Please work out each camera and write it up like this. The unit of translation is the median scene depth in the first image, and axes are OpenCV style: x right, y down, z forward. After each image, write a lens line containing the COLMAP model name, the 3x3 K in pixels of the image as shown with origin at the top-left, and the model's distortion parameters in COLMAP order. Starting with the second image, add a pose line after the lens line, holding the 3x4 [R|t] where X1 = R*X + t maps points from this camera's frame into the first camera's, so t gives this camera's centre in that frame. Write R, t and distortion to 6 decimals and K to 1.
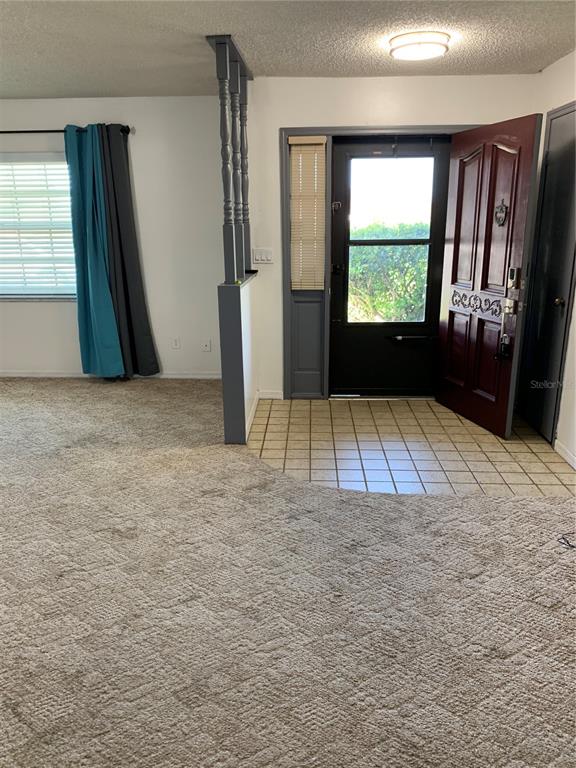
lens RADIAL K [[587.4, 0, 286.3], [0, 587.4, 379.8], [0, 0, 1]] dist [0.006525, -0.010739]
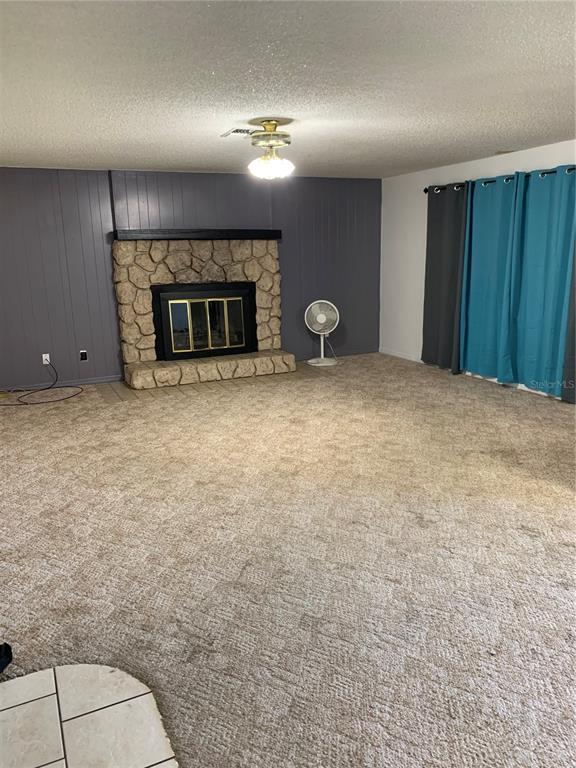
lens RADIAL K [[587.4, 0, 312.9], [0, 587.4, 385.2], [0, 0, 1]] dist [0.006525, -0.010739]
pose [[0.485247, 0.202015, -0.850721, 0.500455], [-0.224761, 0.969069, 0.101916, -0.065570], [0.844996, 0.141755, 0.515643, 0.149579]]
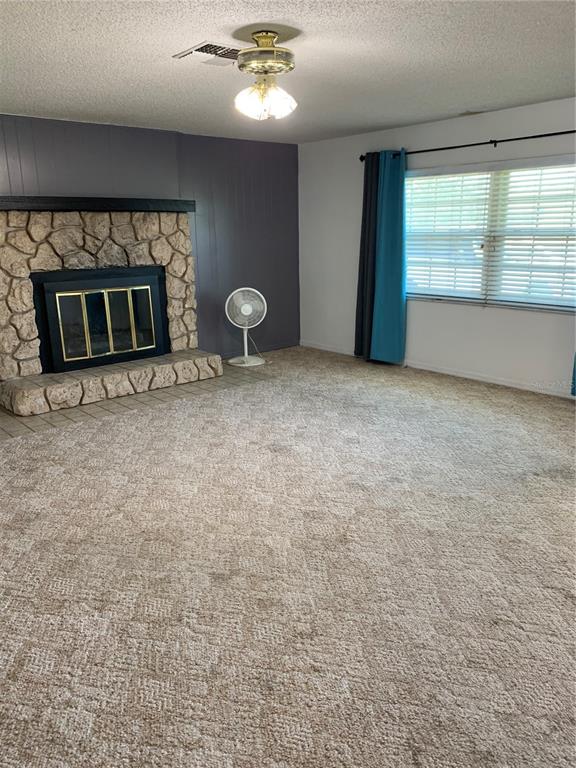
lens RADIAL K [[587.4, 0, 289.0], [0, 587.4, 375.8], [0, 0, 1]] dist [0.006525, -0.010739]
pose [[0.693721, 0.176817, -0.698202, -0.033995], [-0.186950, 0.980378, 0.062527, -0.025760], [0.695558, 0.087153, 0.713165, 0.085461]]
